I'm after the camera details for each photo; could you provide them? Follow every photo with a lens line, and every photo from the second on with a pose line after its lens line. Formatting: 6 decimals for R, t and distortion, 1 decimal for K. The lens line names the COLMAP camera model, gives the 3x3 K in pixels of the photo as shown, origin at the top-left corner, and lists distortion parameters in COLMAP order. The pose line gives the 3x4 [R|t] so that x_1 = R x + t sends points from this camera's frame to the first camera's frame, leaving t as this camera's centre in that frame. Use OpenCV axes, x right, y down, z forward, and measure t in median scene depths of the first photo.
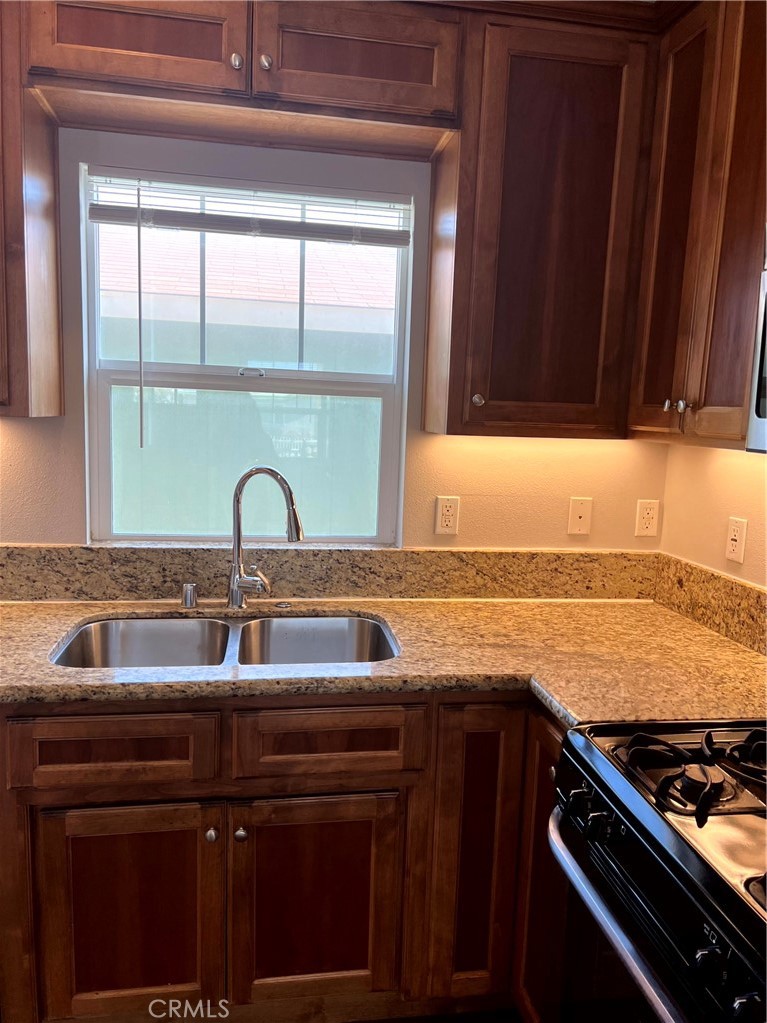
lens RADIAL K [[764.0, 0, 384.7], [0, 764.0, 523.5], [0, 0, 1]] dist [0.068283, -0.109131]
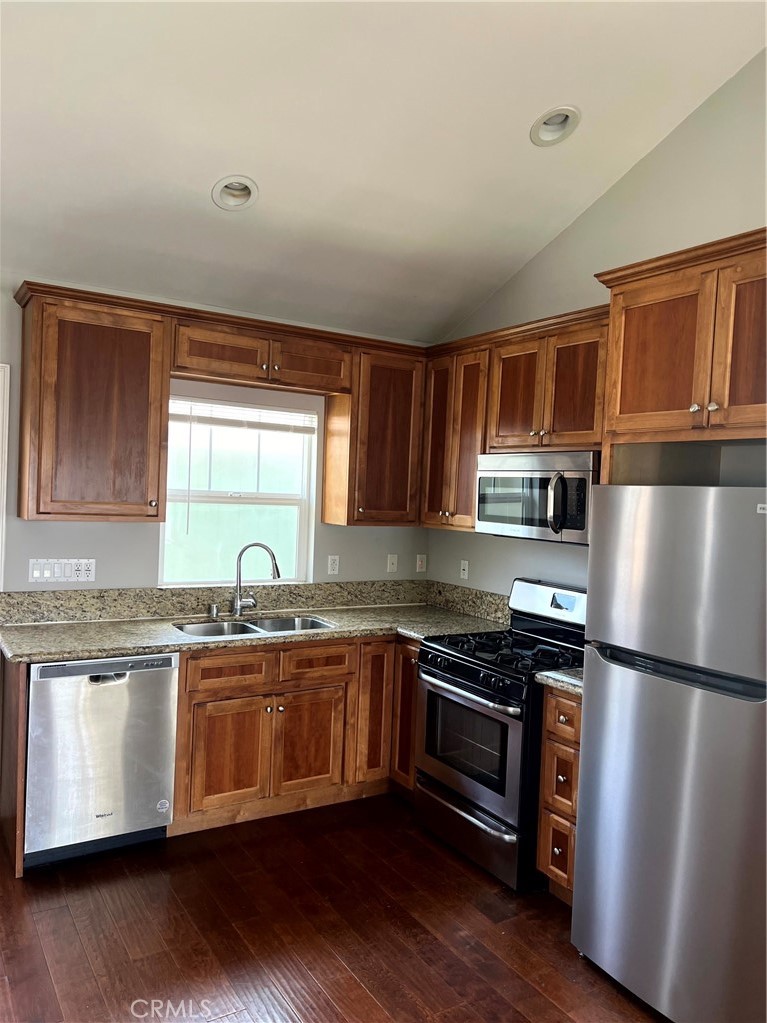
lens RADIAL K [[764.0, 0, 384.7], [0, 764.0, 523.5], [0, 0, 1]] dist [0.068283, -0.109131]
pose [[0.922749, -0.016838, 0.385034, -0.641005], [0.052495, 0.995225, -0.082283, 0.060586], [-0.381810, 0.096139, 0.919227, -1.014504]]
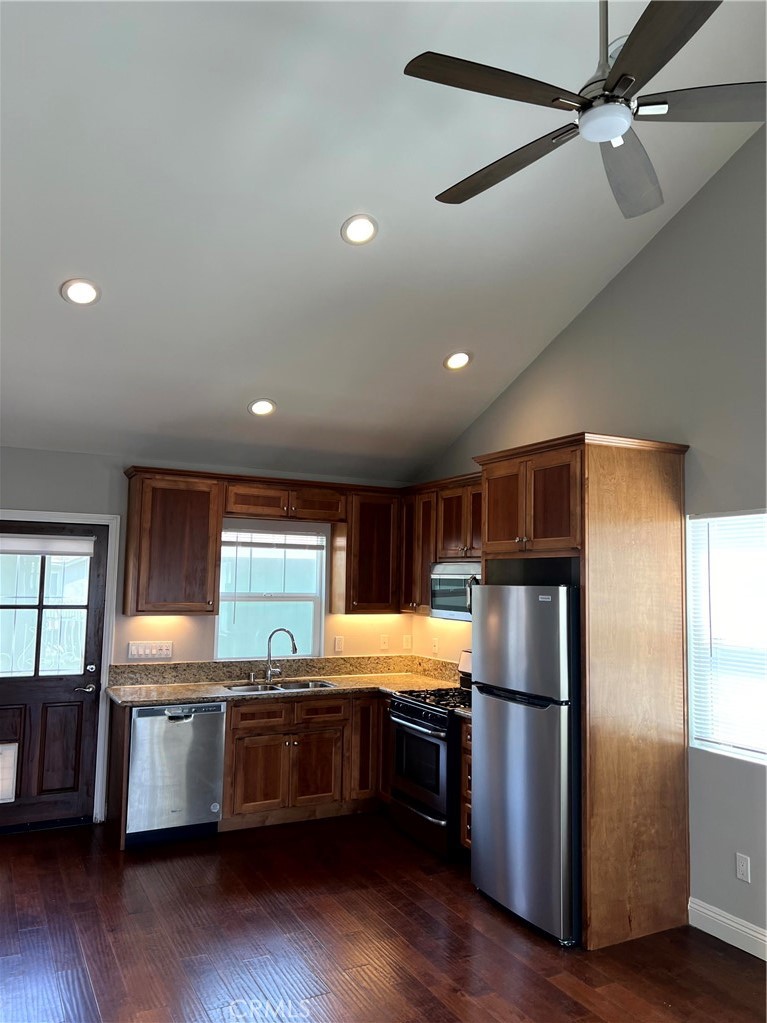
lens RADIAL K [[764.0, 0, 384.7], [0, 764.0, 523.5], [0, 0, 1]] dist [0.068283, -0.109131]
pose [[0.949994, 0.000638, 0.312267, -0.710206], [0.067386, 0.976018, -0.206999, 0.168050], [-0.304910, 0.217690, 0.927168, -1.932133]]
